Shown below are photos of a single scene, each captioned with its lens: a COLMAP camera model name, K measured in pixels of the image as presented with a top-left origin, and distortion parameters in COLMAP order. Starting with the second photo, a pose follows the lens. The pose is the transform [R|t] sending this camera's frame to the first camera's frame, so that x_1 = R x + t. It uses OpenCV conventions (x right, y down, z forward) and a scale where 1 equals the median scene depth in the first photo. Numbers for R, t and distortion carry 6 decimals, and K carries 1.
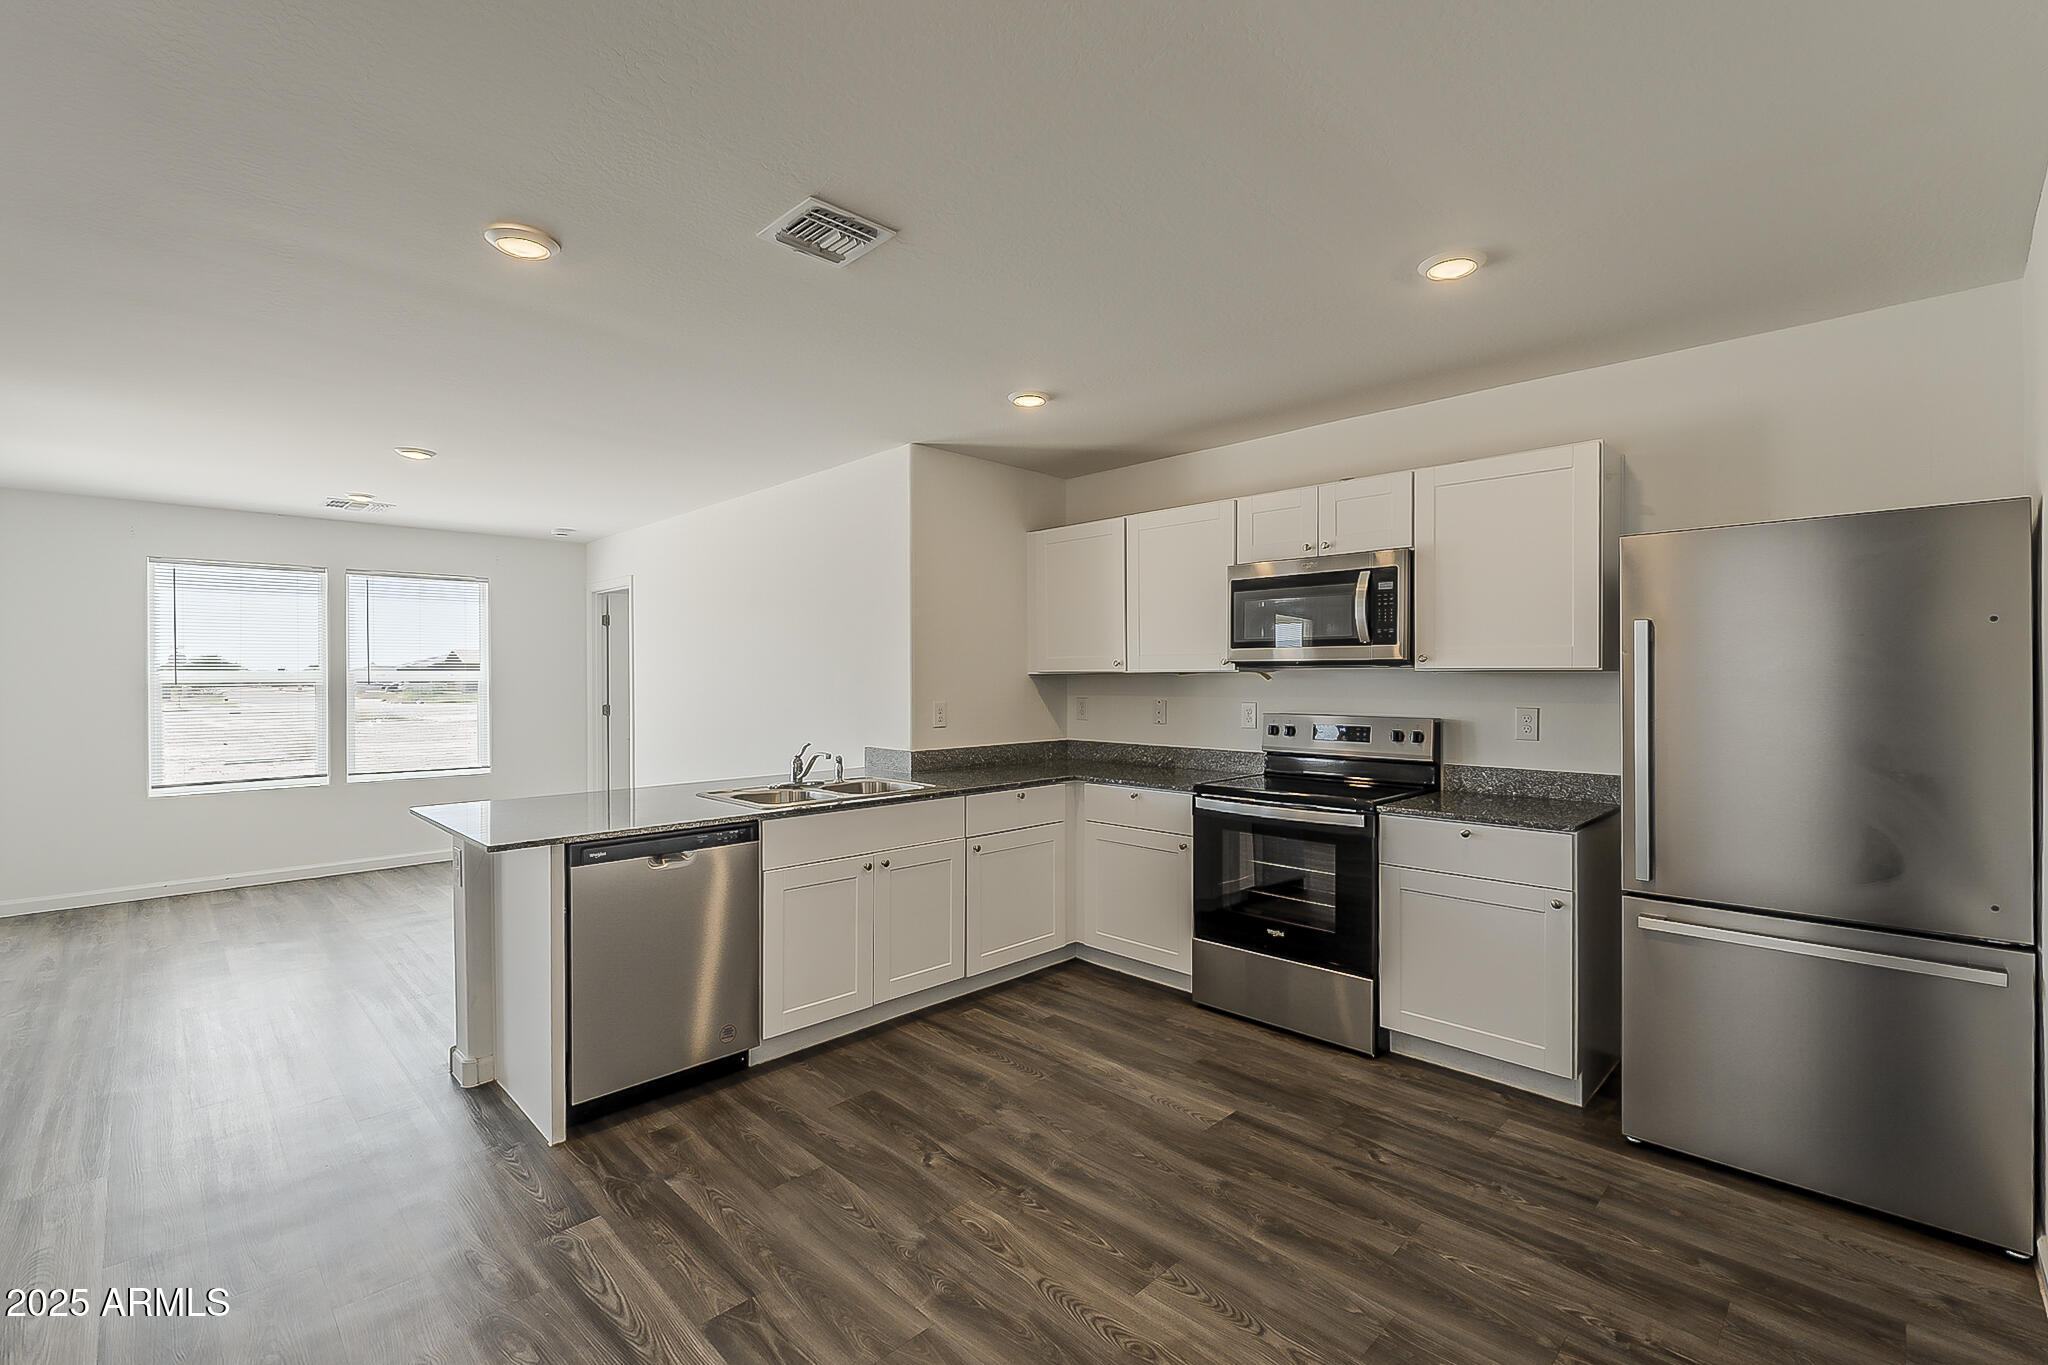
lens RADIAL K [[898.8, 0, 1024.0], [0, 898.8, 682.5], [0, 0, 1]] dist [-0.001922, -0.000230]
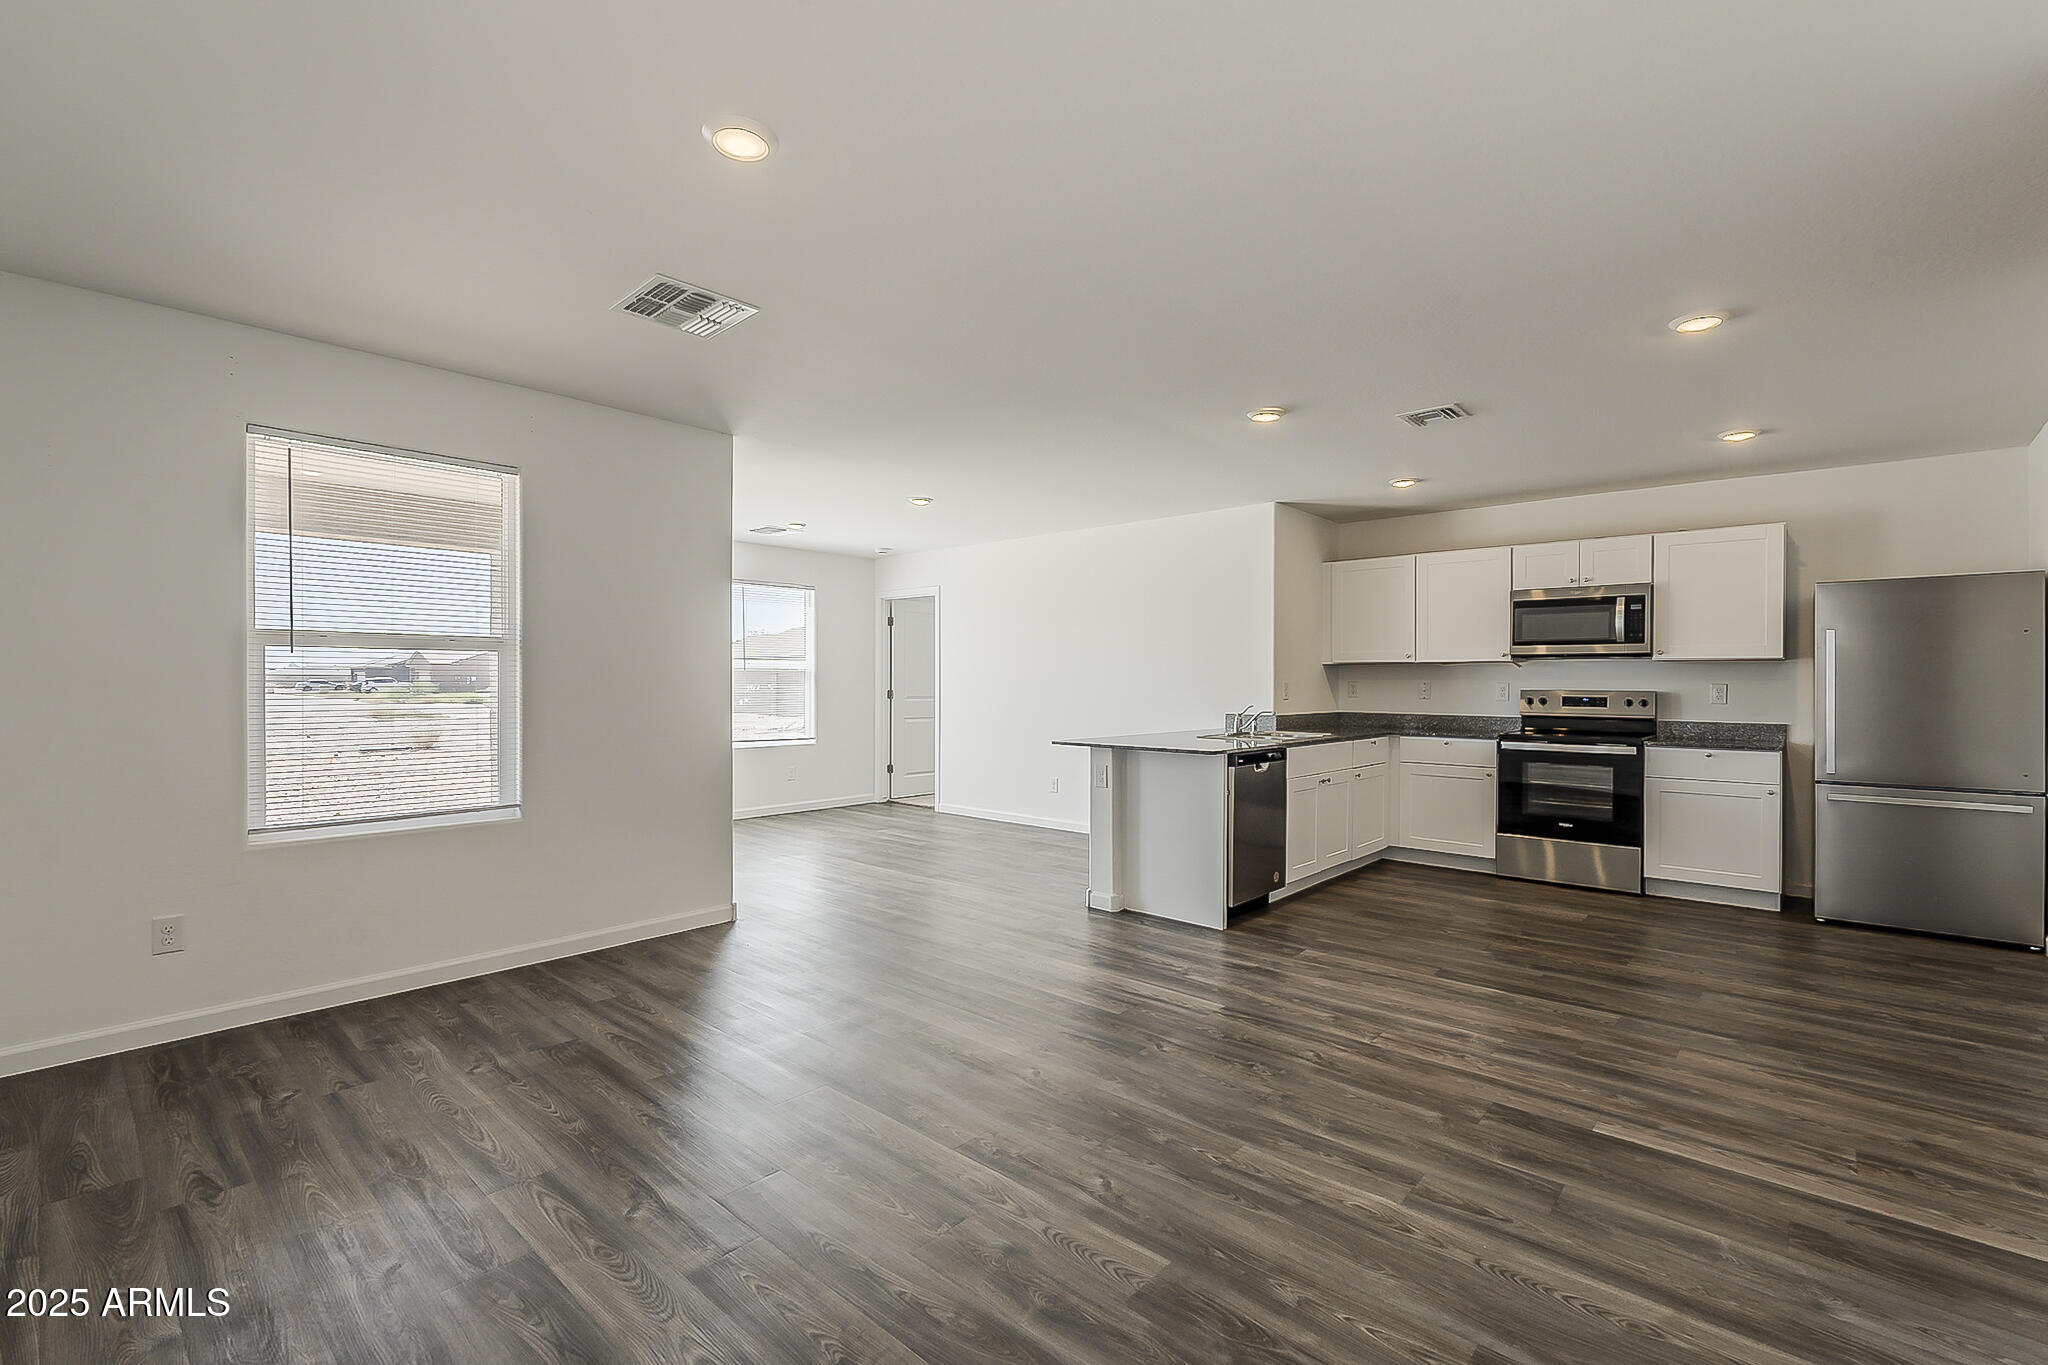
lens RADIAL K [[898.8, 0, 1024.0], [0, 898.8, 682.5], [0, 0, 1]] dist [-0.001922, -0.000230]
pose [[0.998183, 0.008510, 0.059644, -0.741649], [-0.008180, 0.999950, -0.005763, 0.042883], [-0.059690, 0.005265, 0.998203, -0.504966]]
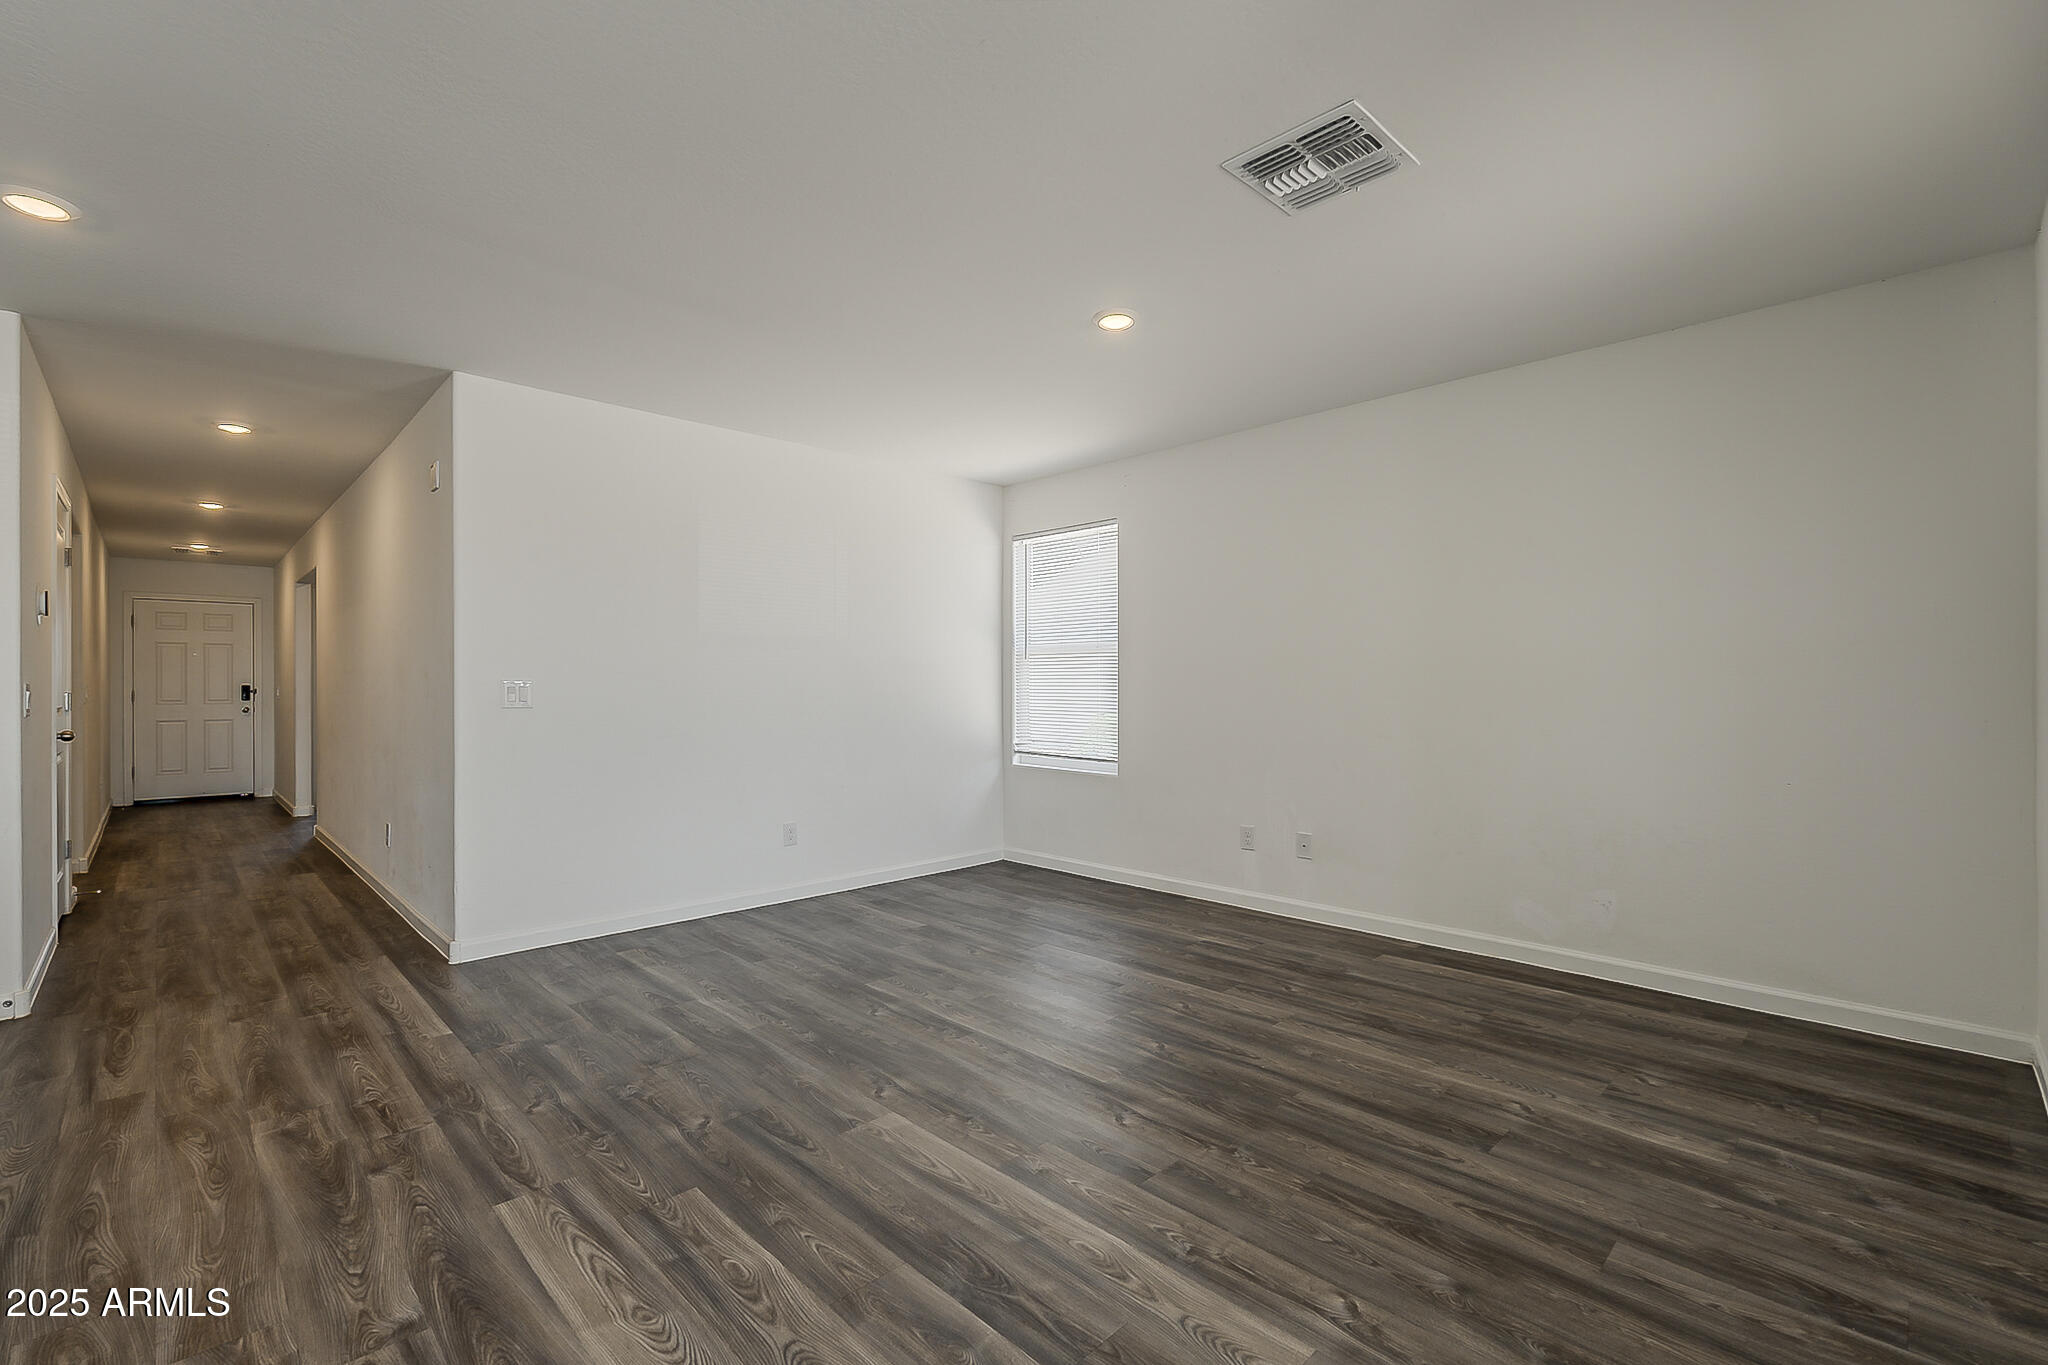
lens RADIAL K [[898.8, 0, 1024.0], [0, 898.8, 682.5], [0, 0, 1]] dist [-0.001922, -0.000230]
pose [[-0.999947, 0.008417, 0.005858, -0.806676], [0.008423, 0.999964, 0.001020, 0.057288], [-0.005849, 0.001069, -0.999982, 1.097800]]
